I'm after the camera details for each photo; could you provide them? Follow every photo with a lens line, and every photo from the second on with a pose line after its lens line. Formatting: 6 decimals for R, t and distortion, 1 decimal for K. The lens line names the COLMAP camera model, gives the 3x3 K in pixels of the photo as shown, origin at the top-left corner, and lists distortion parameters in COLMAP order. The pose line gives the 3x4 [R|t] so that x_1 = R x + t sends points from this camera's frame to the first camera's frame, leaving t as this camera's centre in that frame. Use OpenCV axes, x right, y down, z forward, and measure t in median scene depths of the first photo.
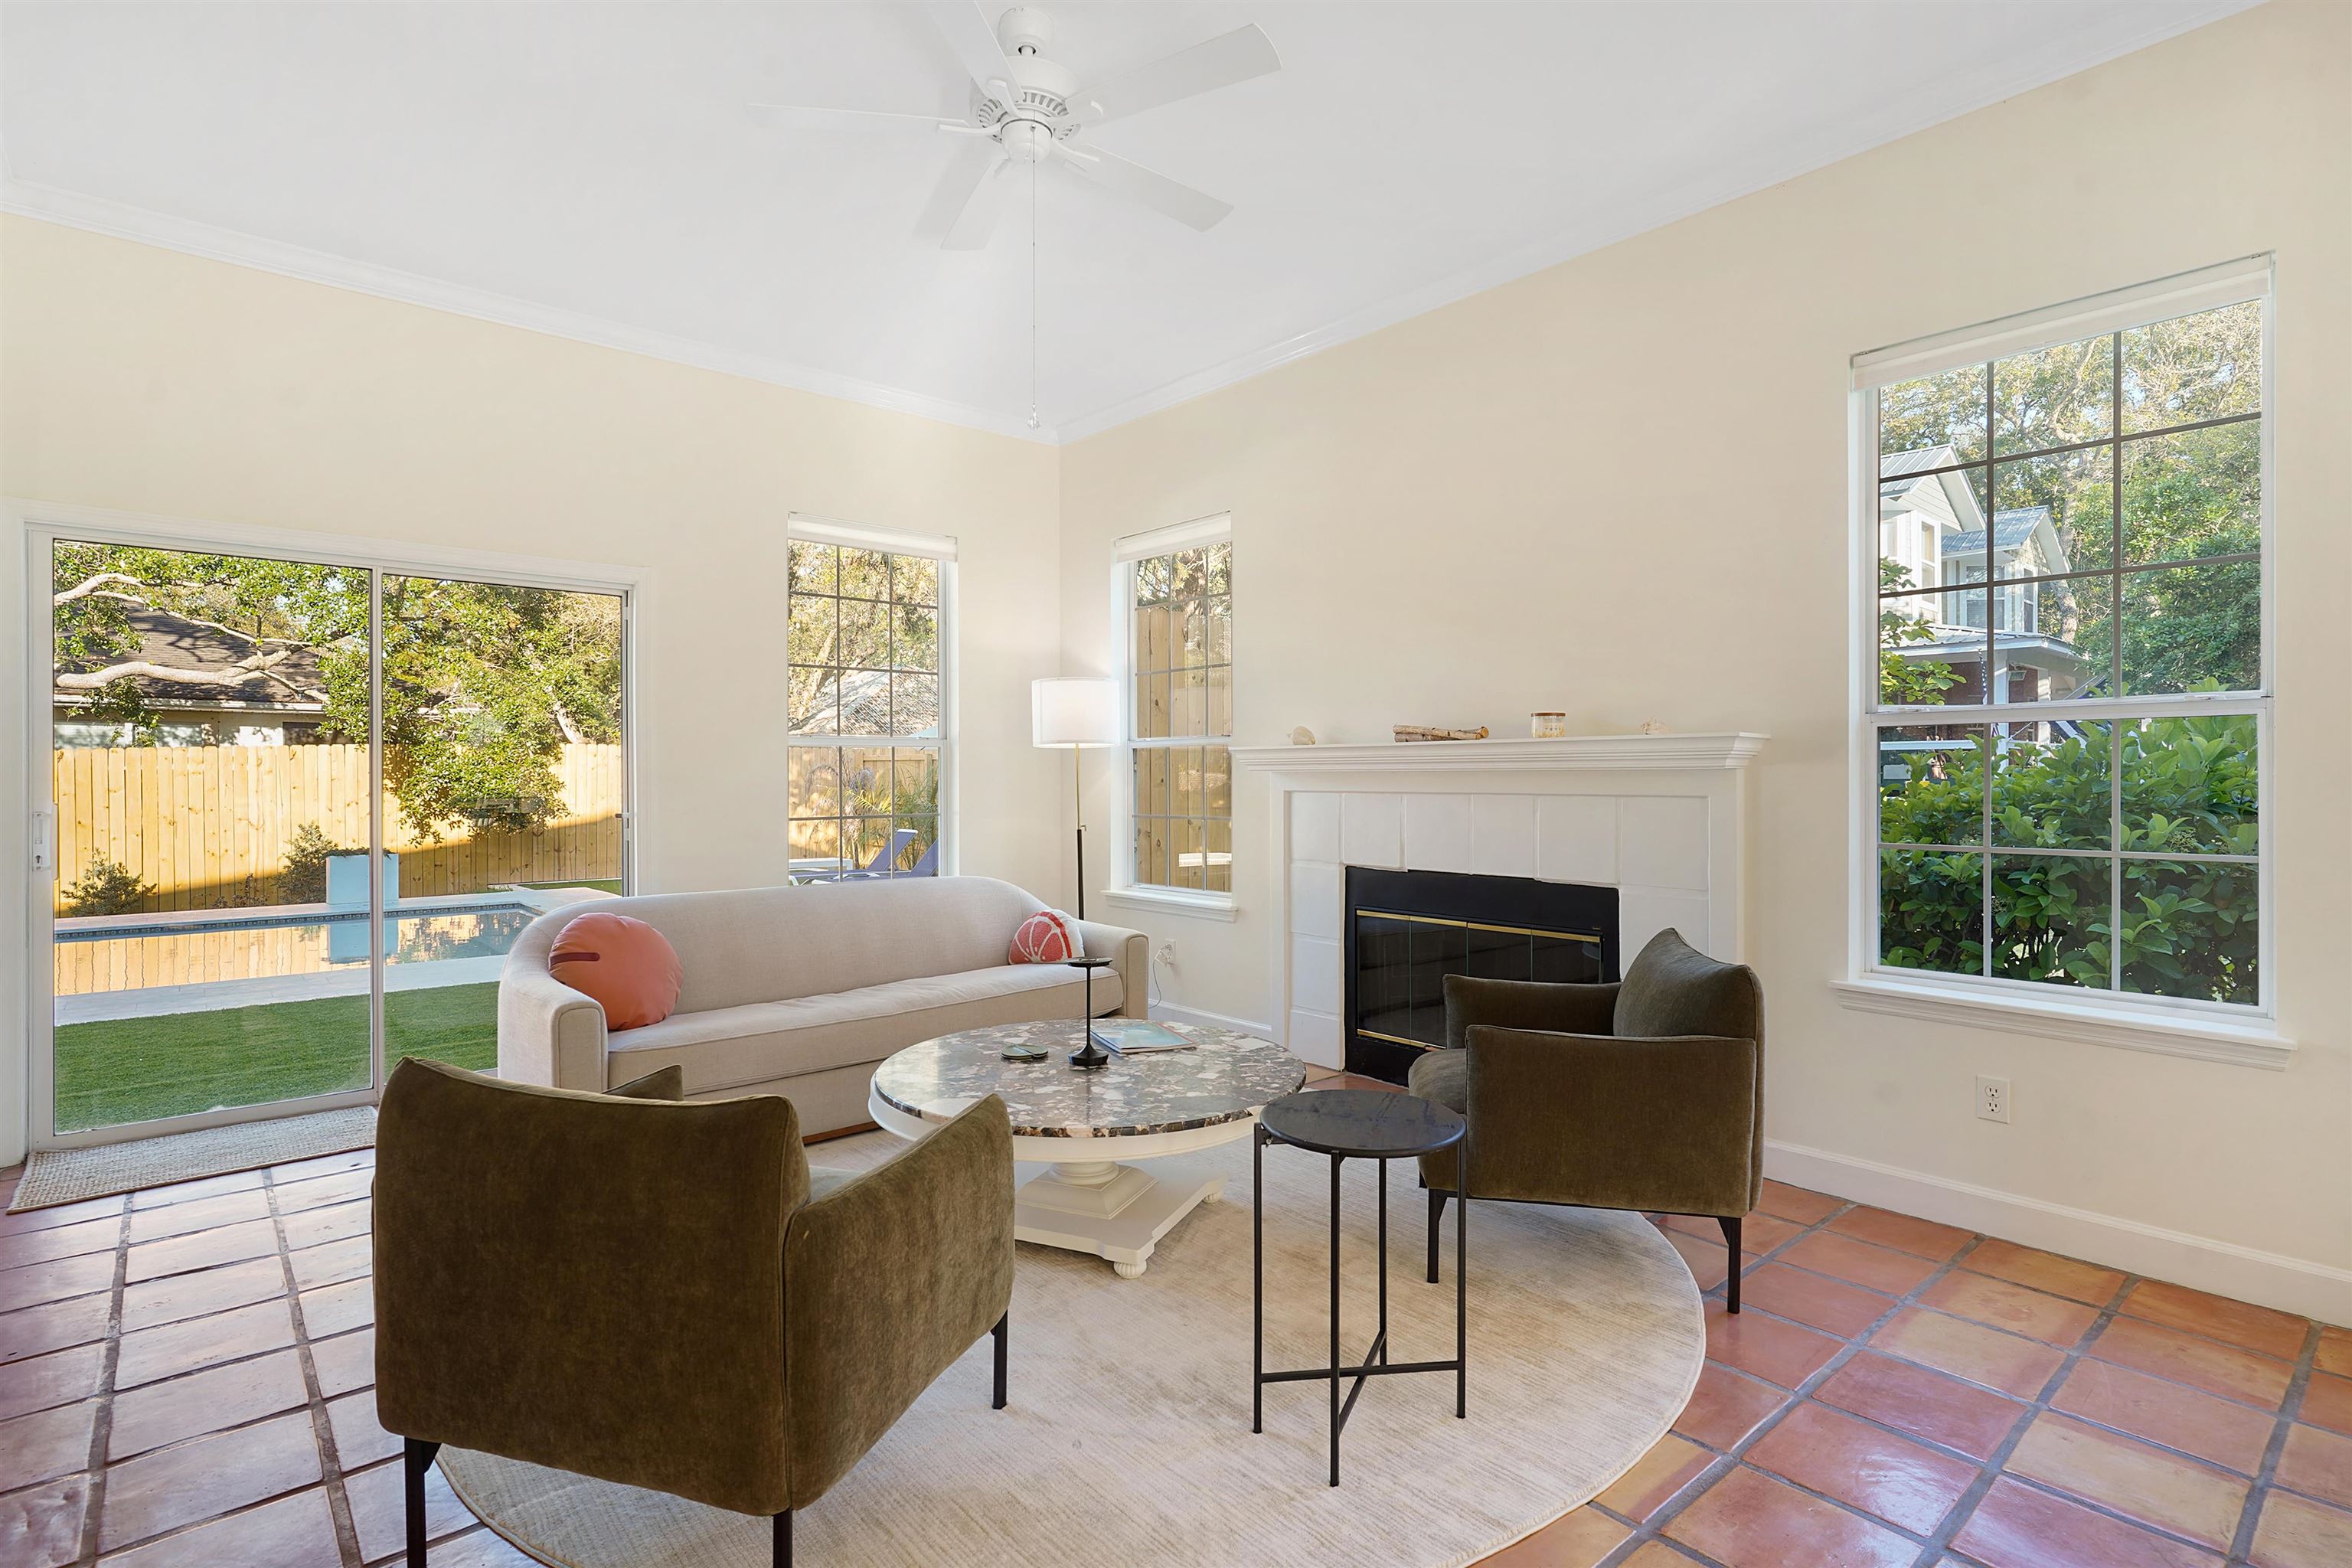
lens RADIAL K [[1145.1, 0, 1173.4], [0, 1145.1, 775.0], [0, 0, 1]] dist [-0.006963, 0.002968]
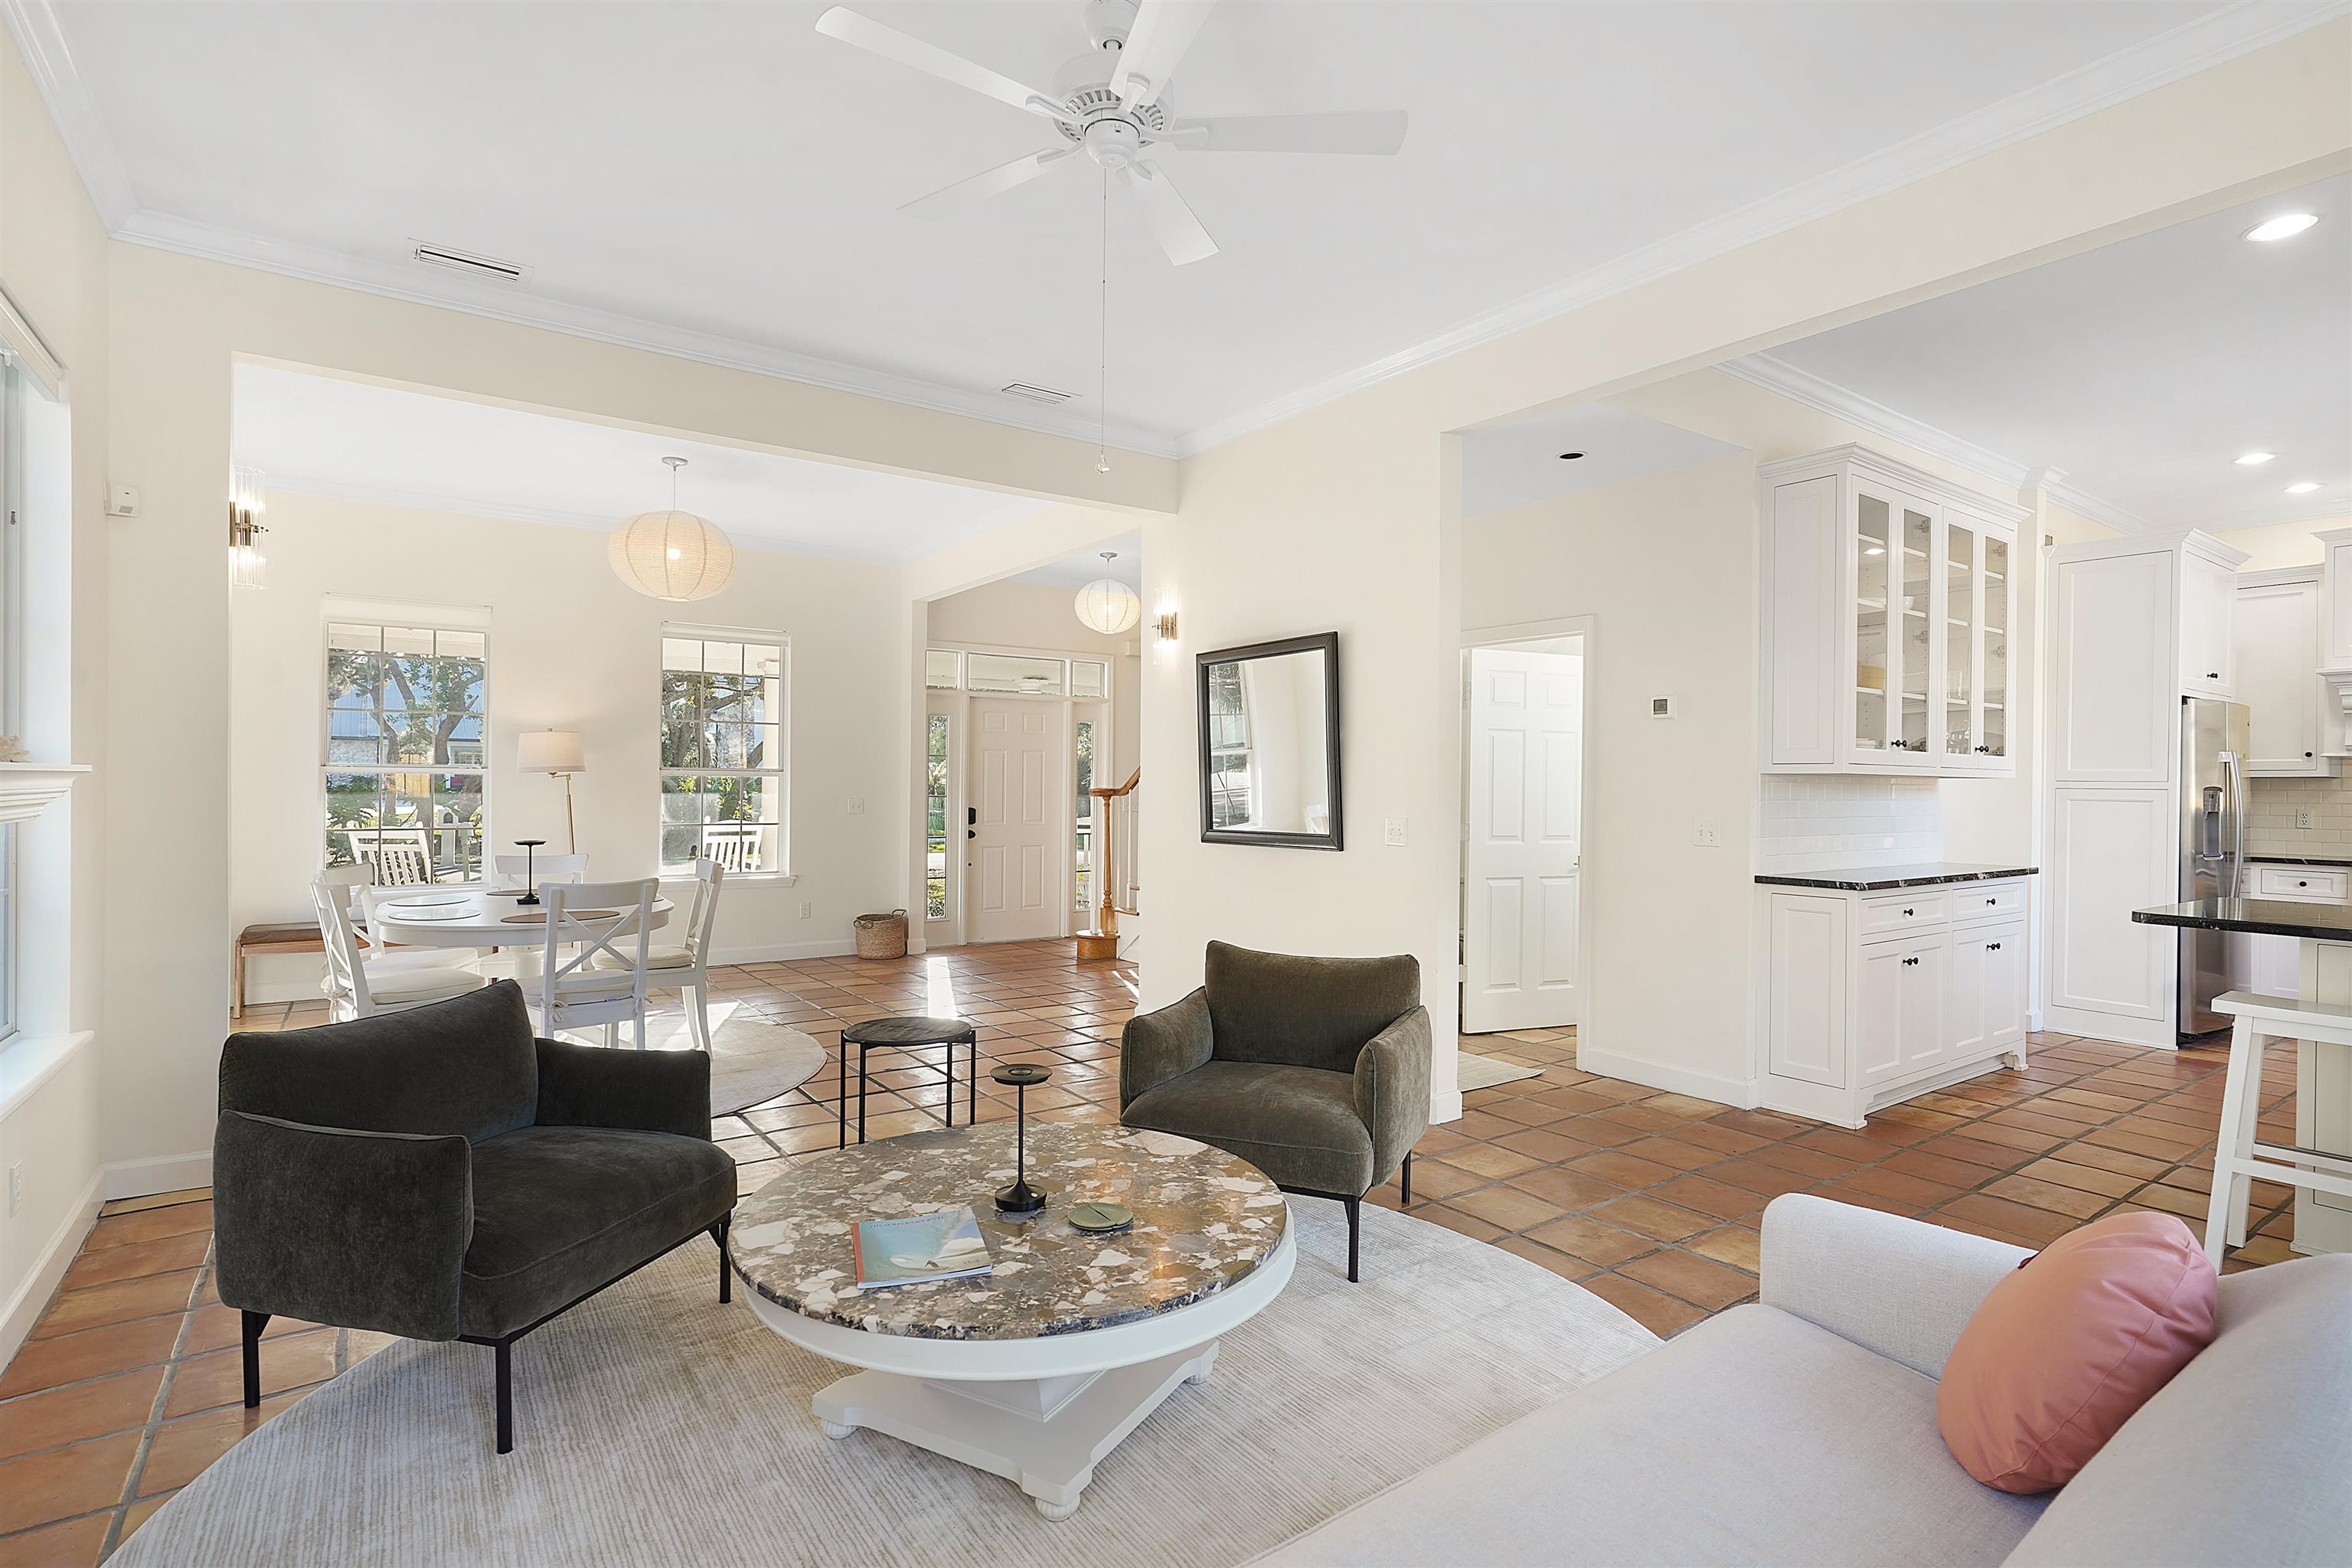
lens RADIAL K [[1145.1, 0, 1185.4], [0, 1145.1, 785.8], [0, 0, 1]] dist [-0.006963, 0.002968]
pose [[-0.996052, -0.006305, 0.088550, -0.182731], [-0.006713, 0.999968, -0.004309, -0.020664], [-0.088520, -0.004887, -0.996062, 1.277523]]
